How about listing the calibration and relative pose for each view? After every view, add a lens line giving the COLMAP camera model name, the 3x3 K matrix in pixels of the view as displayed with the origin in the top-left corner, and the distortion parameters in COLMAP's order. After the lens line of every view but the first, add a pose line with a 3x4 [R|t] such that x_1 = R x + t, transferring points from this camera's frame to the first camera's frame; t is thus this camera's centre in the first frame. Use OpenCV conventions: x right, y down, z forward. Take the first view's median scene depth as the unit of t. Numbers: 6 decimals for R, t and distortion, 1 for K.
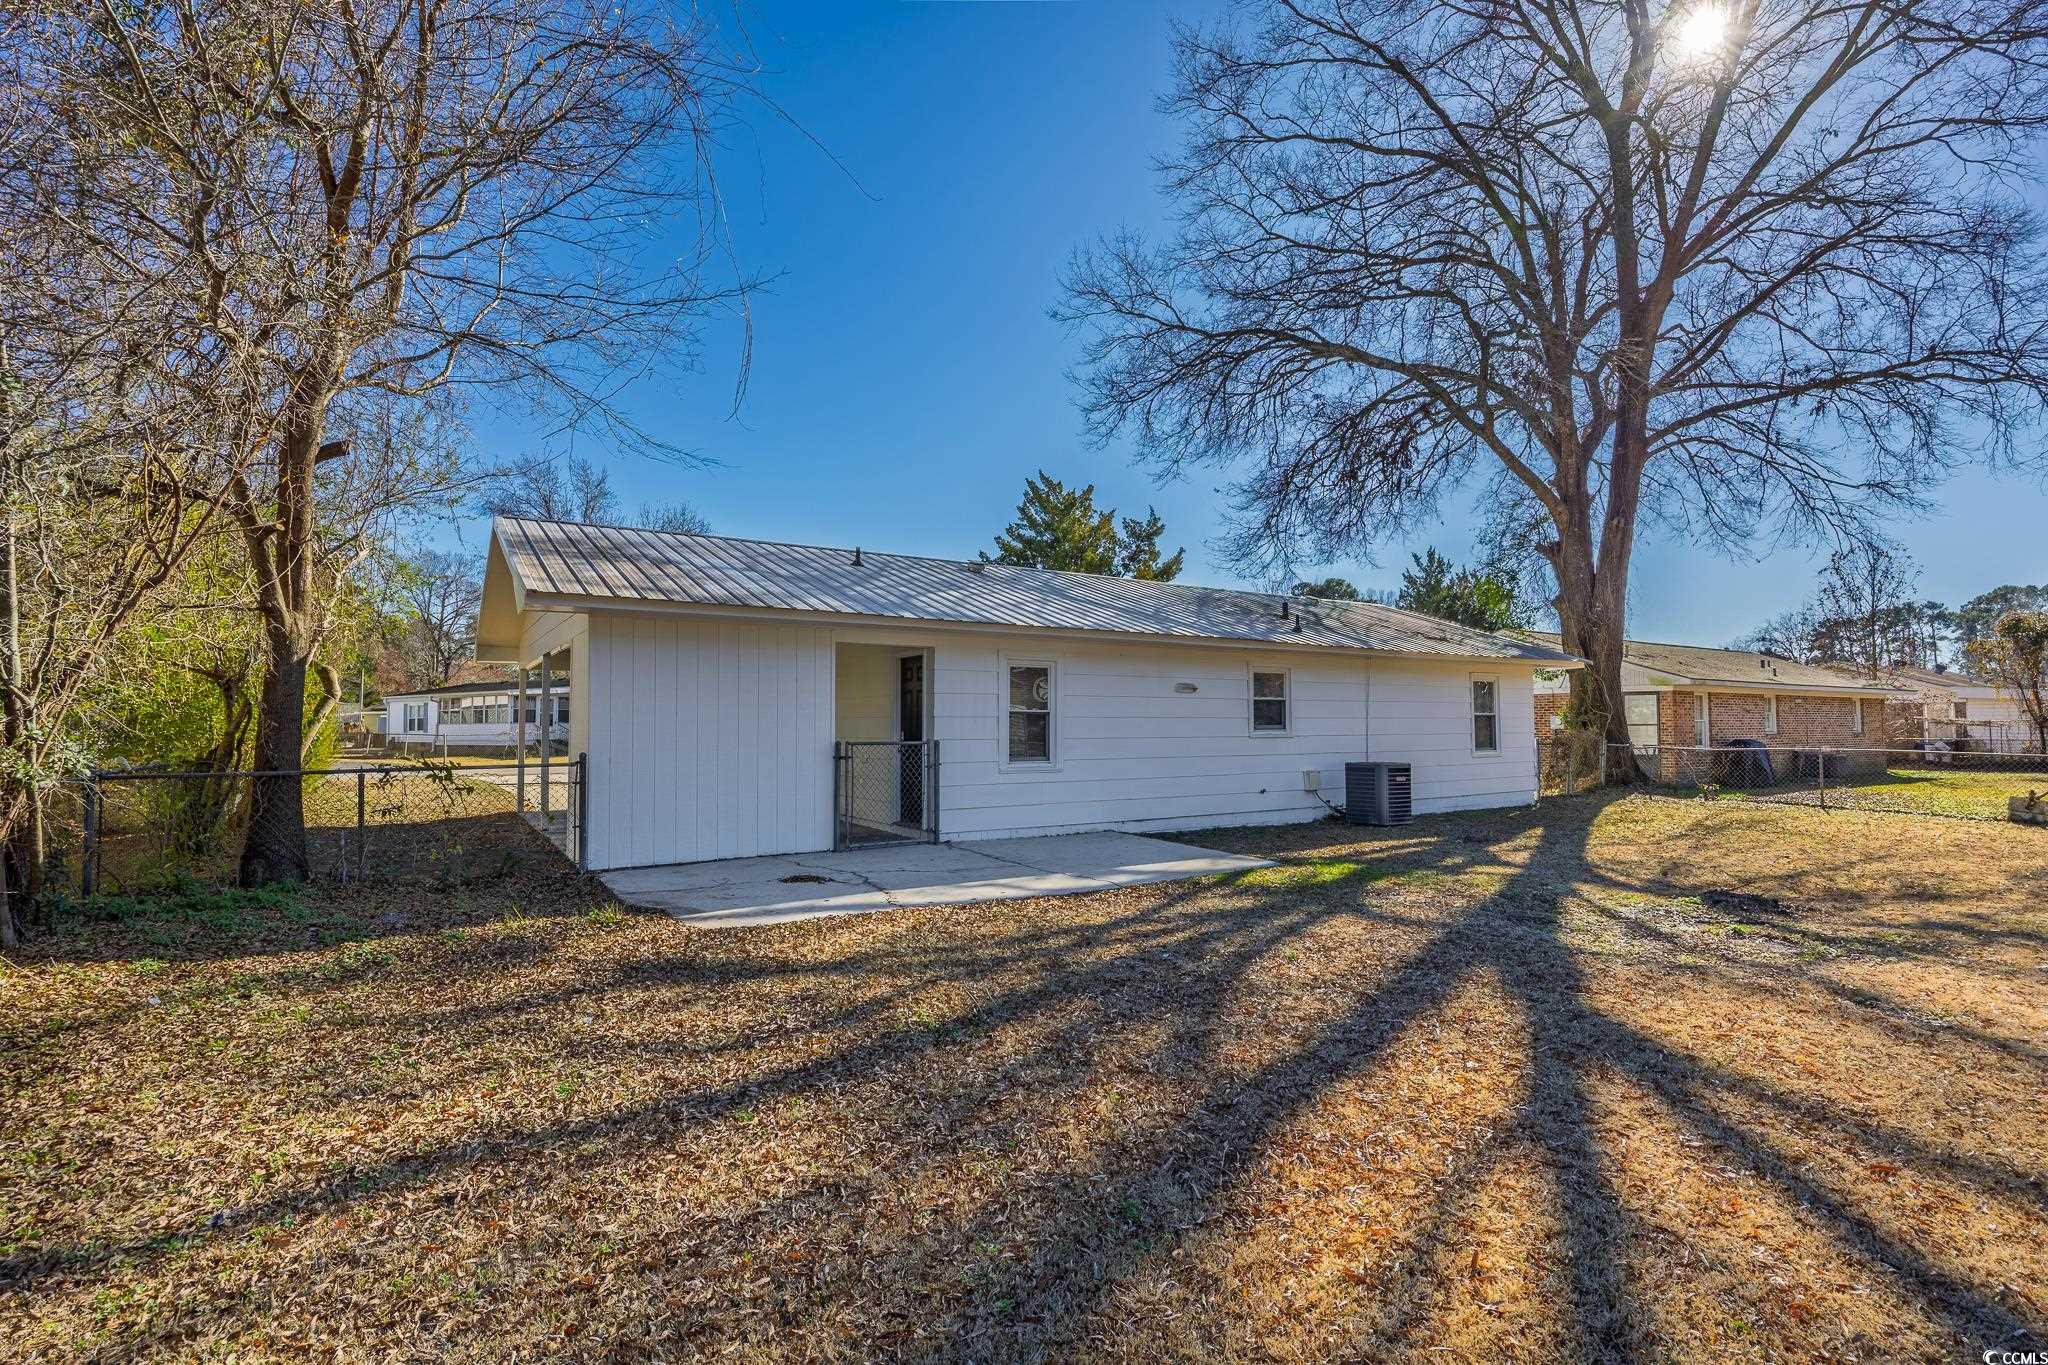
lens RADIAL K [[1003.0, 0, 1025.8], [0, 1003.0, 660.2], [0, 0, 1]] dist [0.000548, 0.000121]
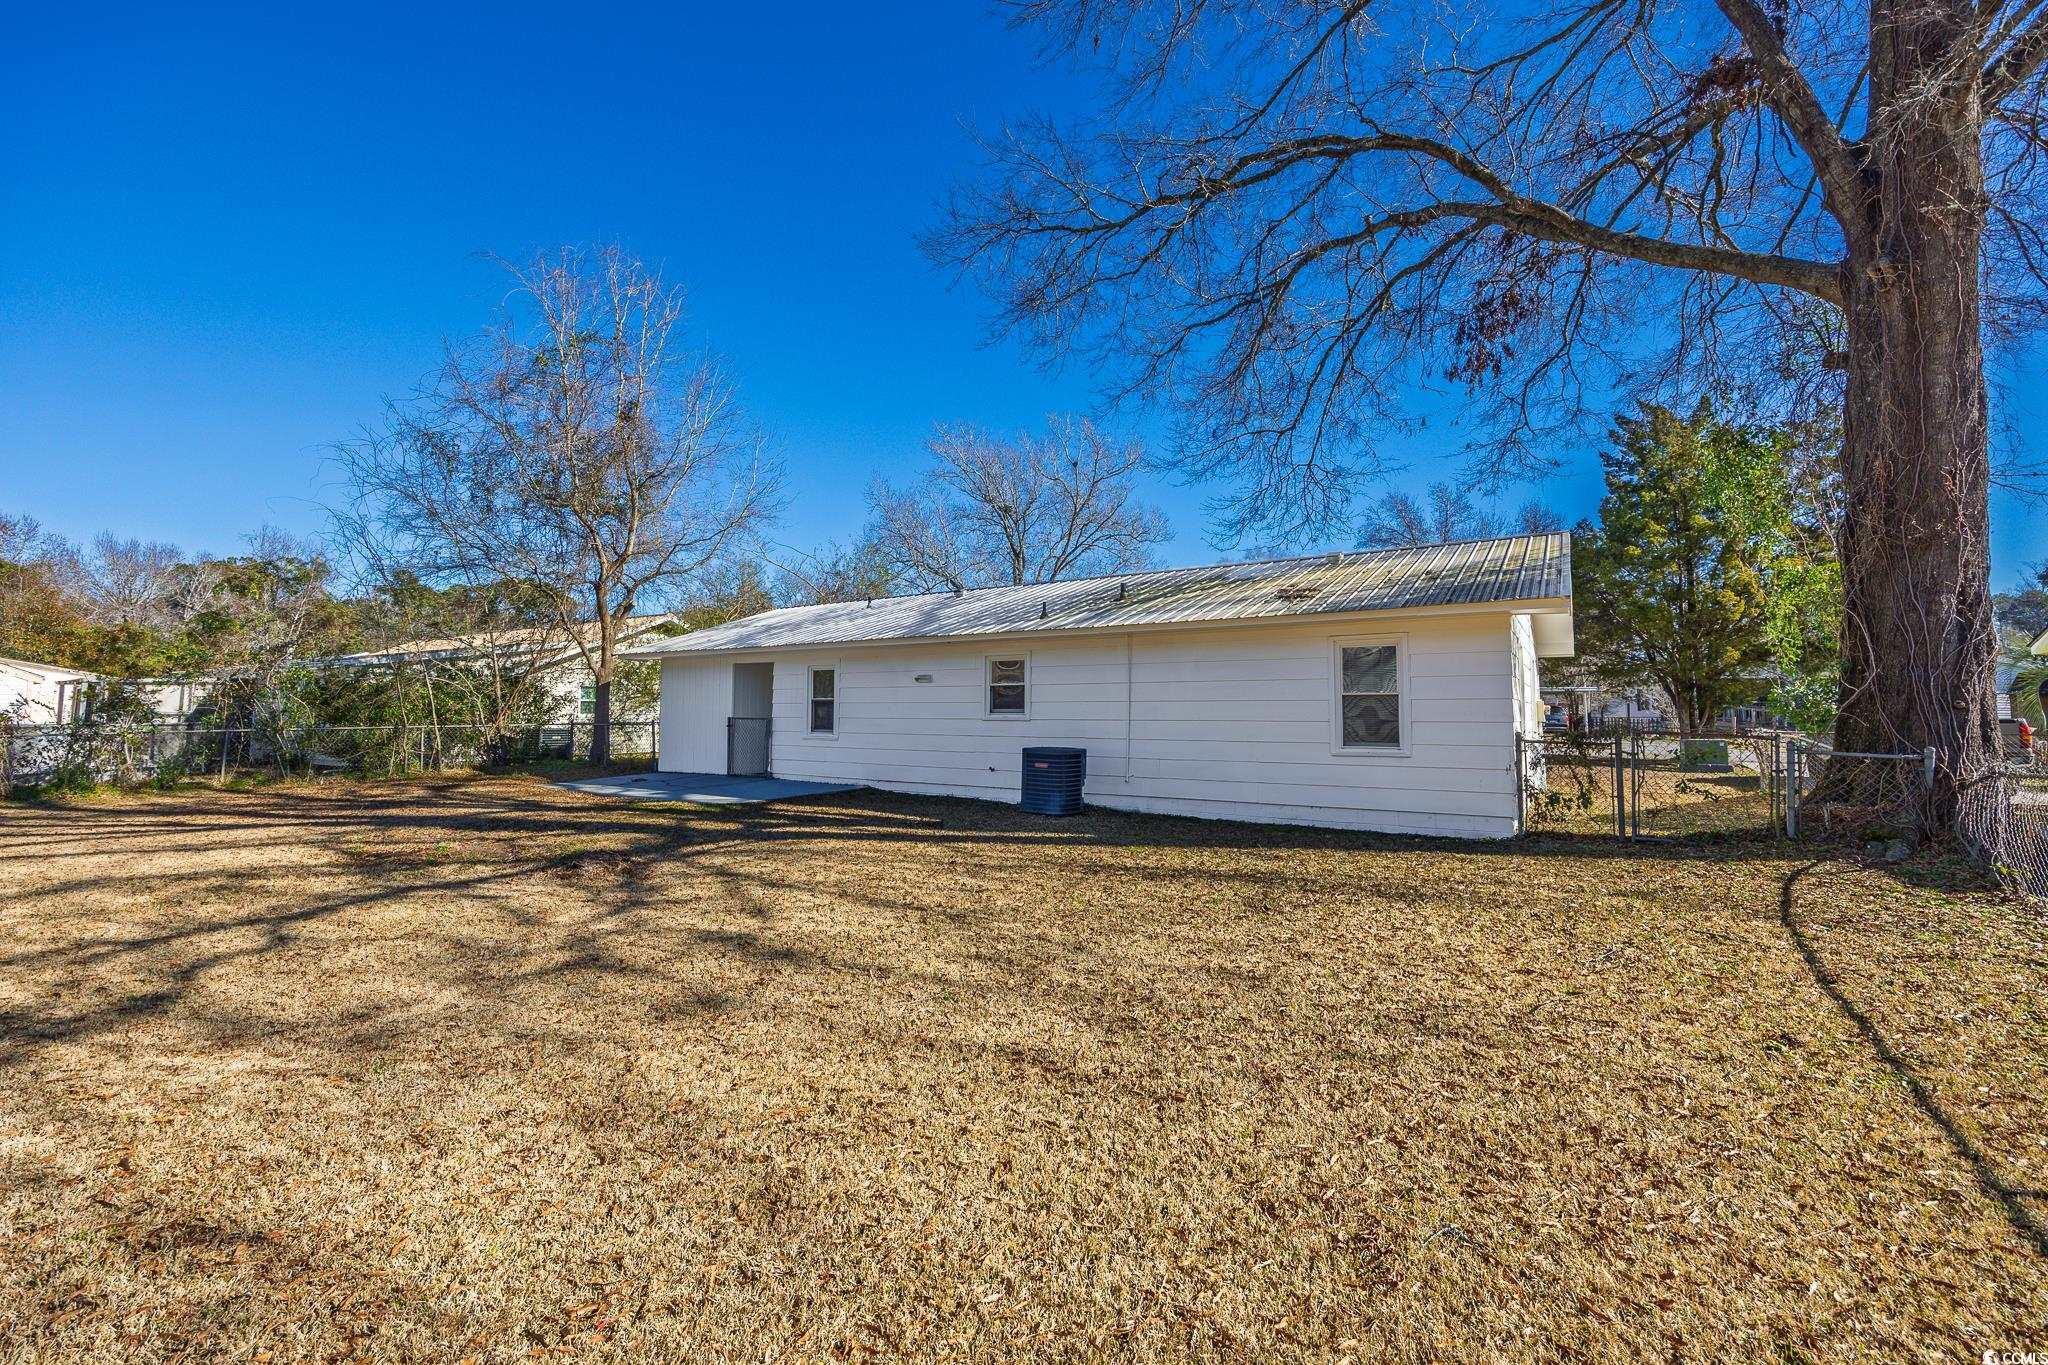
lens RADIAL K [[828.5, 0, 1024.0], [0, 828.5, 682.5], [0, 0, 1]] dist [-0.000657, -0.000031]
pose [[0.404928, -0.026365, -0.913968, 1.071237], [0.057385, 0.998346, -0.003375, 0.040039], [0.912546, -0.051081, 0.405772, 0.653465]]
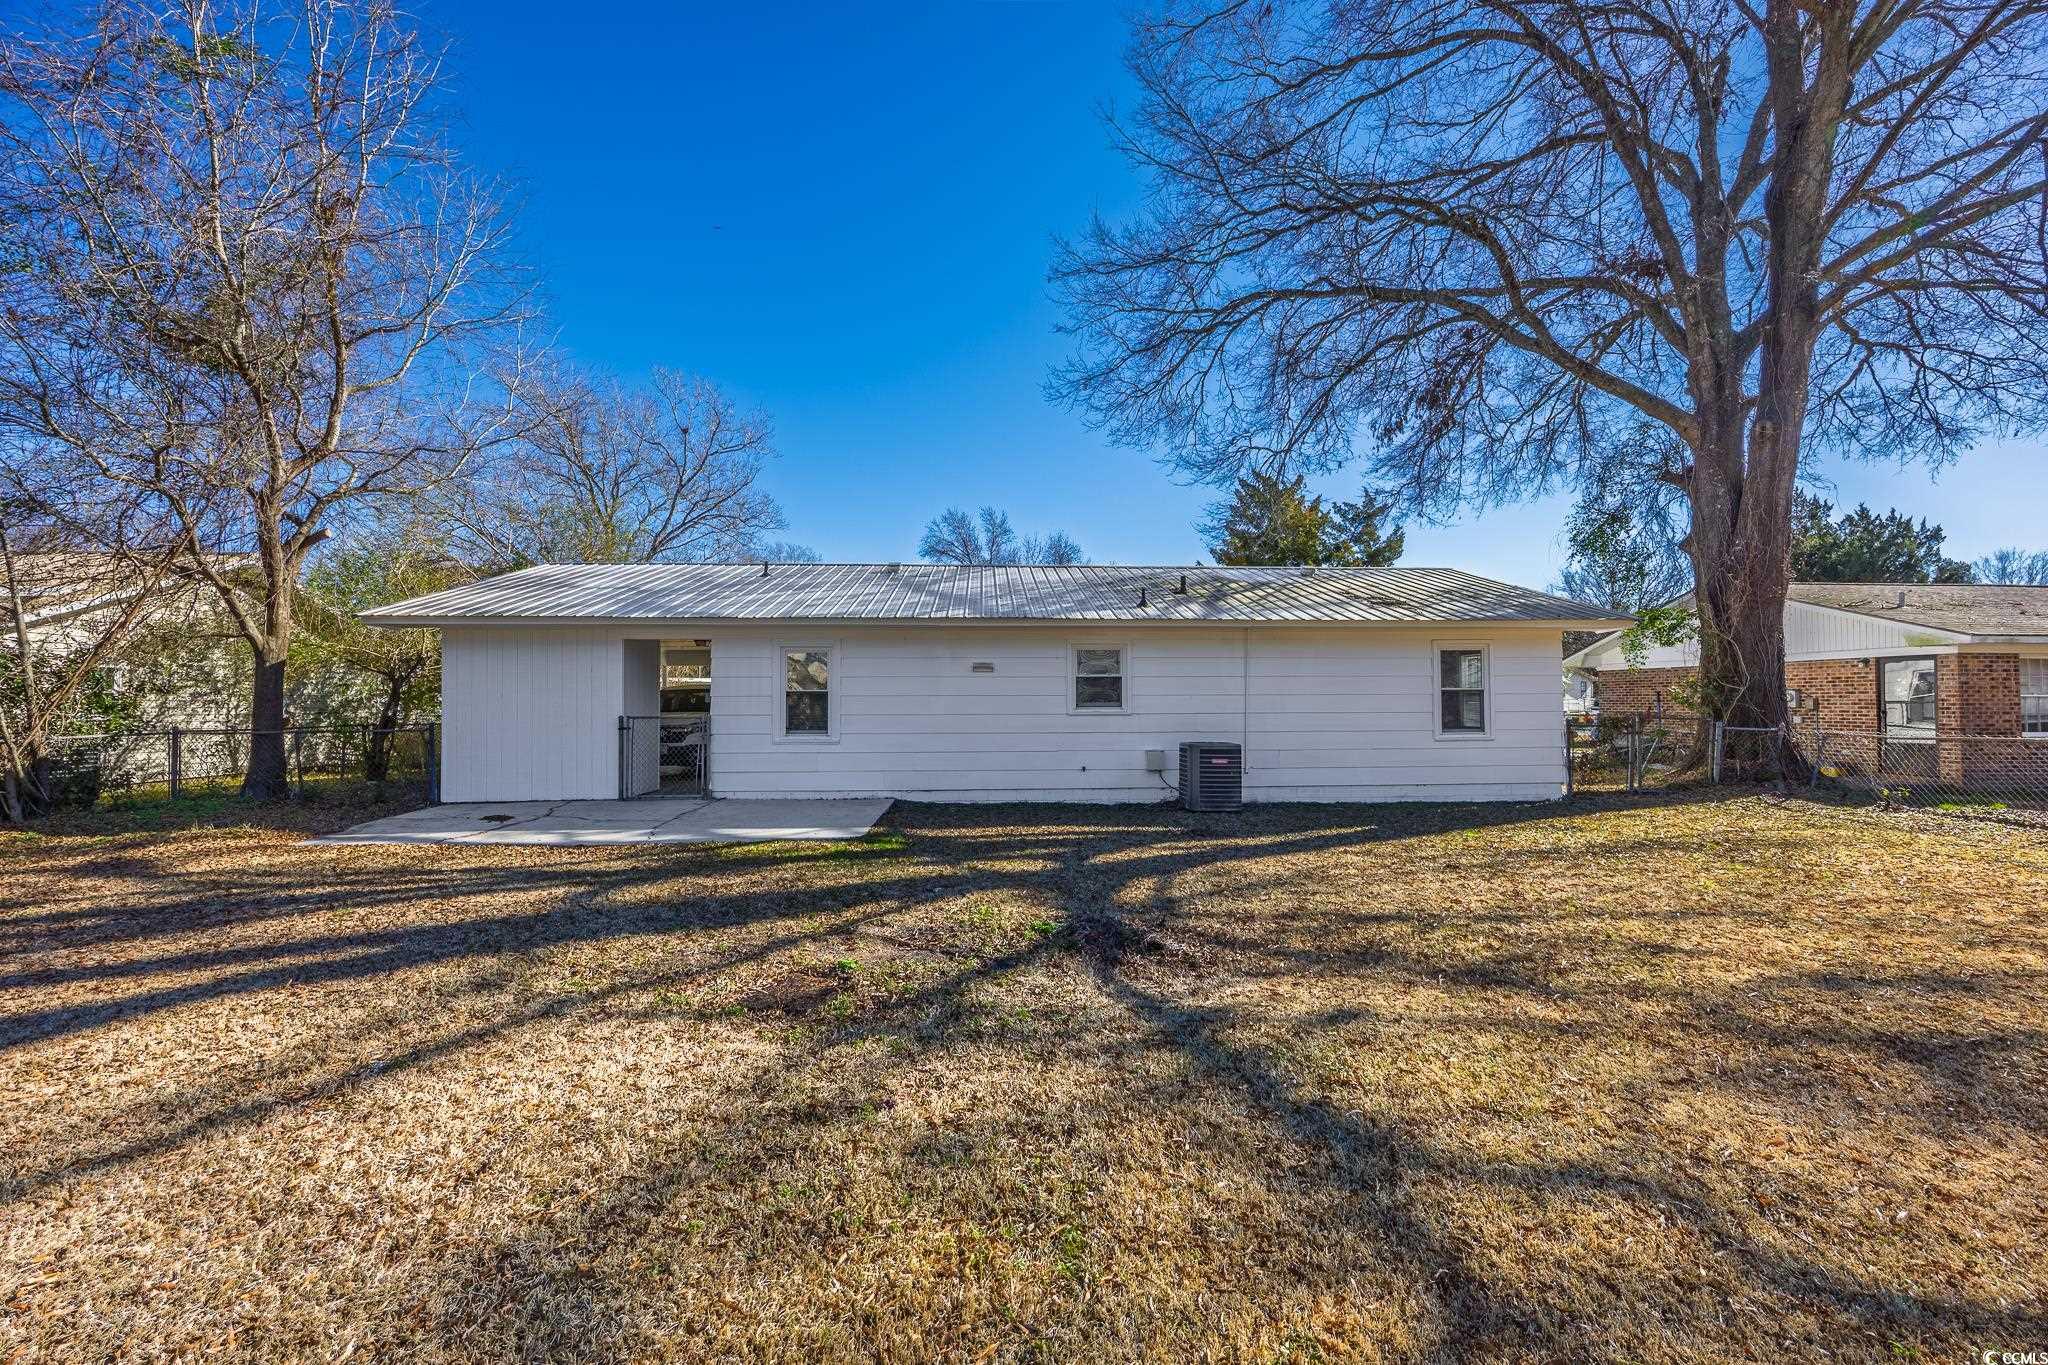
lens RADIAL K [[807.6, 0, 1013.0], [0, 807.6, 677.2], [0, 0, 1]] dist [0.000472, -0.000166]
pose [[0.863742, -0.016950, -0.503650, 0.571871], [0.033679, 0.999141, 0.024132, 0.017324], [0.502808, -0.037806, 0.863571, 0.268315]]
